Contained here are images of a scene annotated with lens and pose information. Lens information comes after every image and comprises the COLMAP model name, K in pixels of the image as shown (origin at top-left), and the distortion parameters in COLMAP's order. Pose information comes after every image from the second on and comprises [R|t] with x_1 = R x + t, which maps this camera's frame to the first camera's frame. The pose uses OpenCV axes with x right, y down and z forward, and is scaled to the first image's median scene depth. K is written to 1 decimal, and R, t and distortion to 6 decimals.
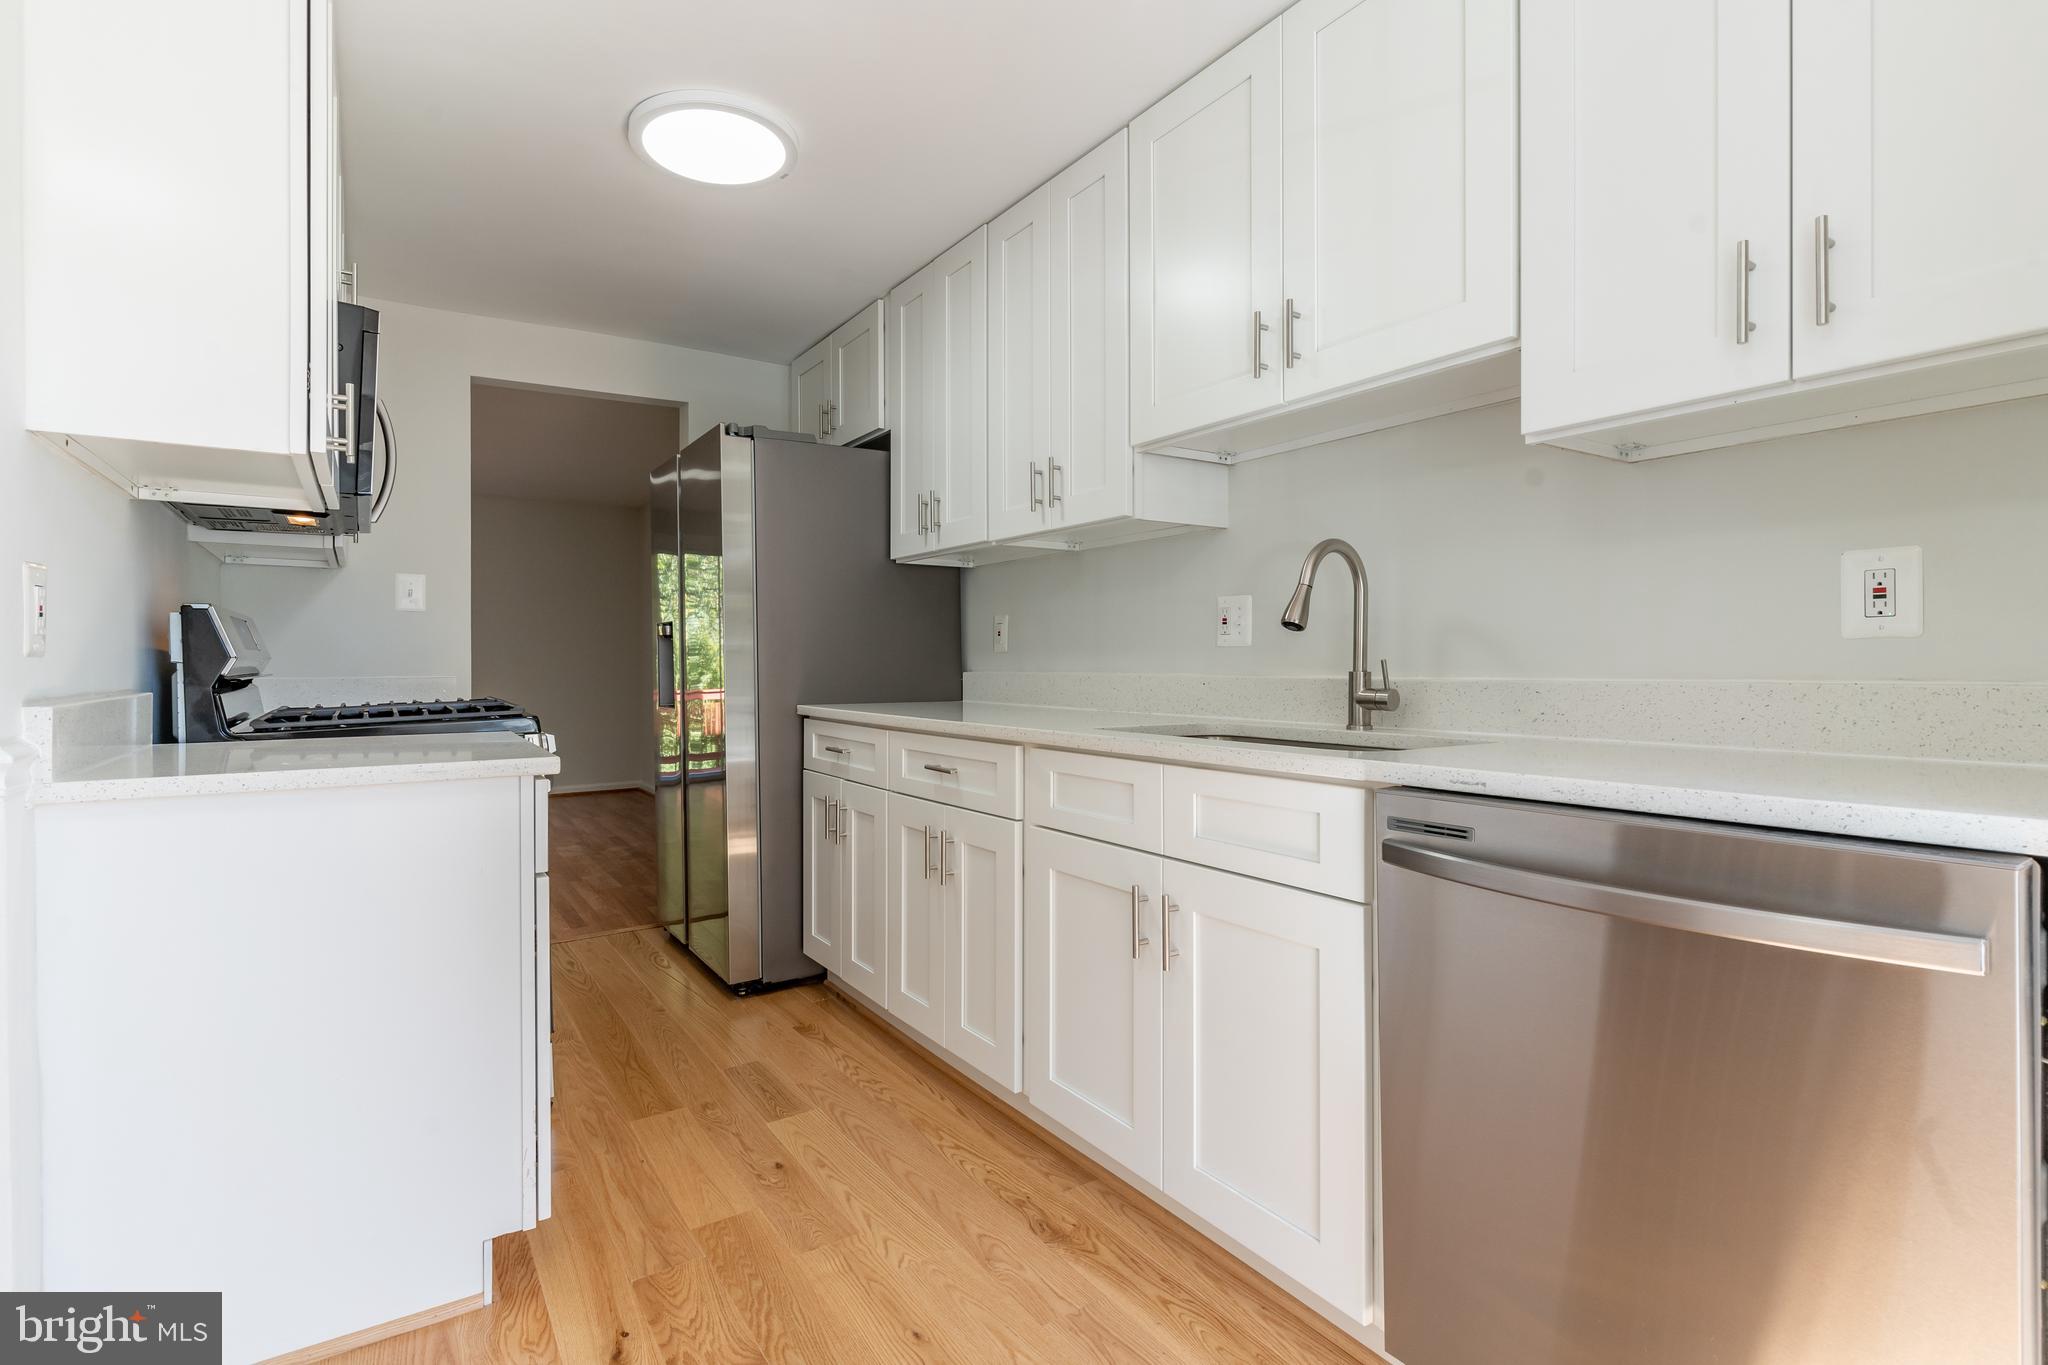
lens RADIAL K [[994.6, 0, 1036.7], [0, 994.6, 663.2], [0, 0, 1]] dist [-0.001199, -0.000746]
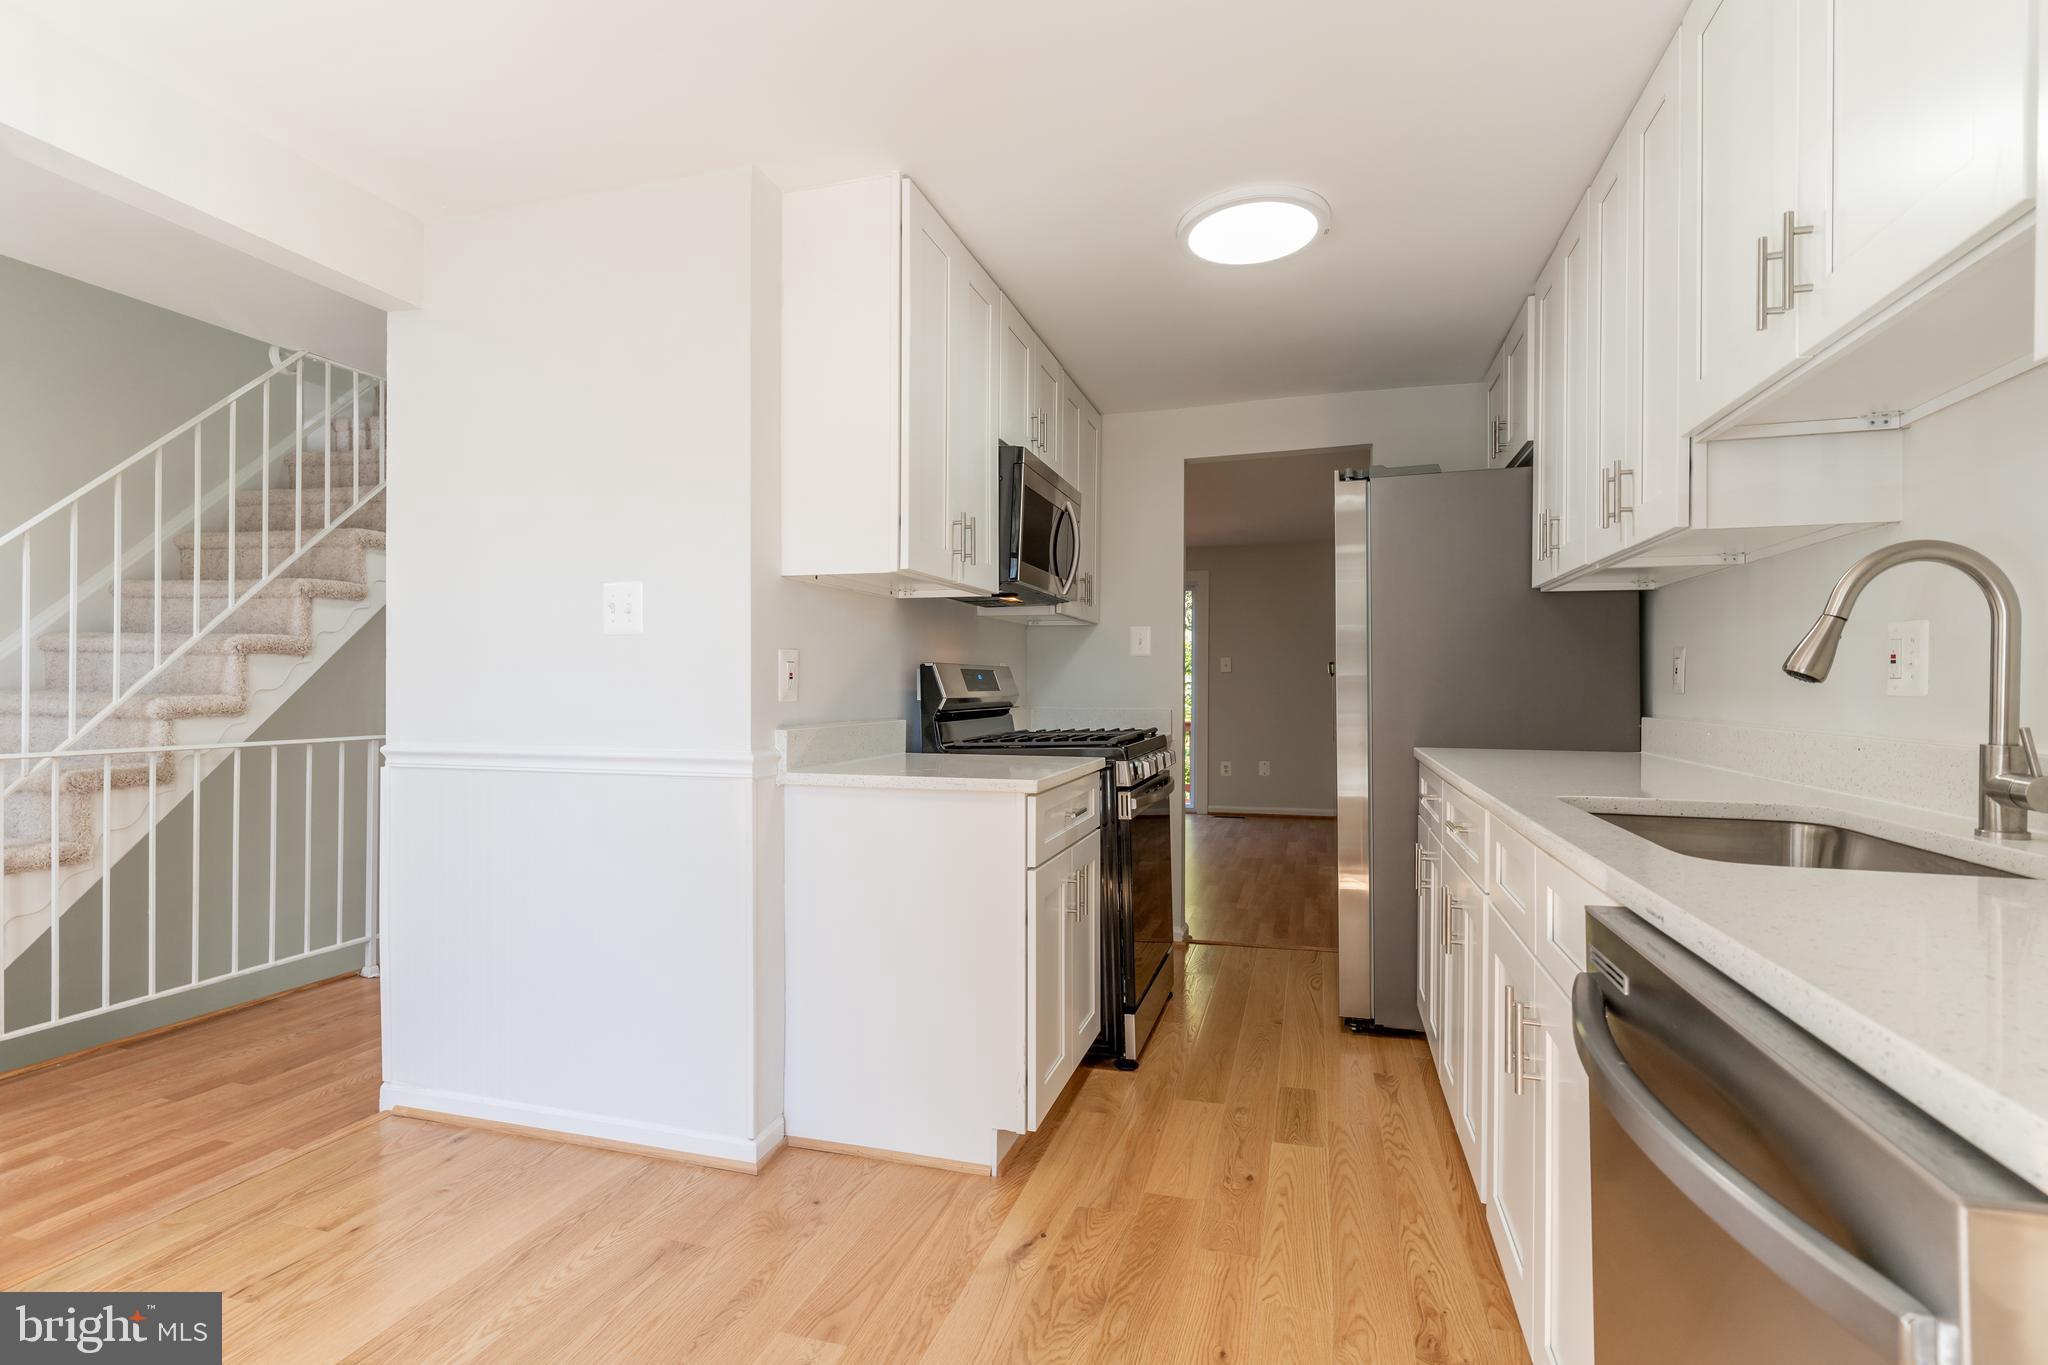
lens RADIAL K [[1012.1, 0, 988.6], [0, 1012.1, 683.3], [0, 0, 1]] dist [0.000774, 0.000805]
pose [[0.616213, 0.002111, -0.787577, 0.433604], [-0.004363, 0.999990, -0.000734, -0.027094], [0.787568, 0.003889, 0.616216, 0.104041]]
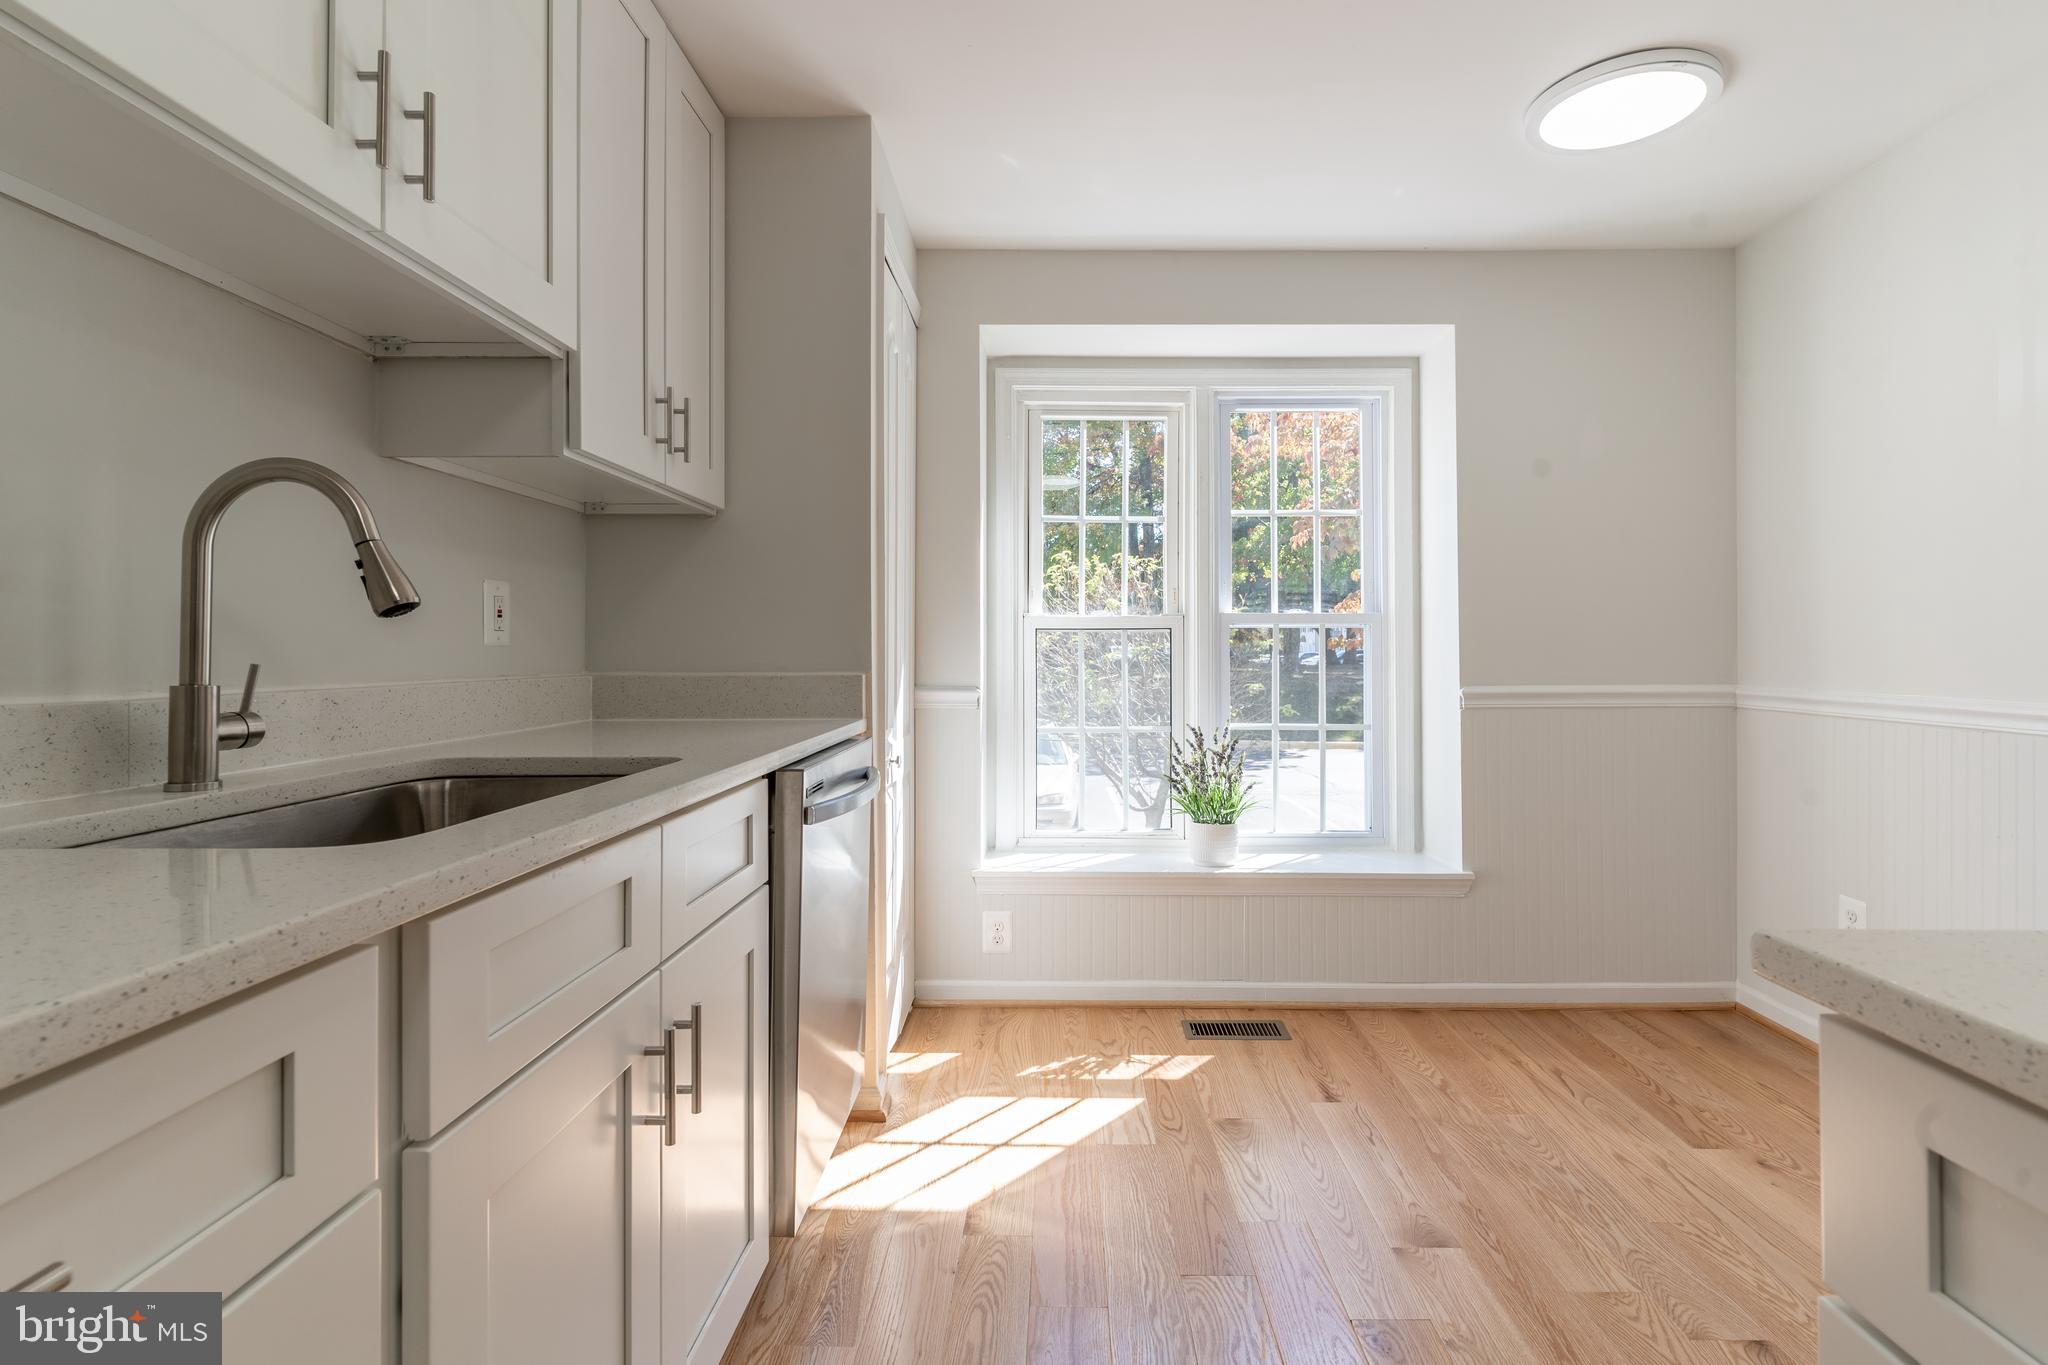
lens RADIAL K [[994.6, 0, 1036.7], [0, 994.6, 663.2], [0, 0, 1]] dist [-0.001199, -0.000746]
pose [[-0.818485, -0.001419, 0.574526, -0.367392], [0.000317, 0.999996, 0.002922, -0.003399], [-0.574528, 0.002574, -0.818481, 1.168270]]
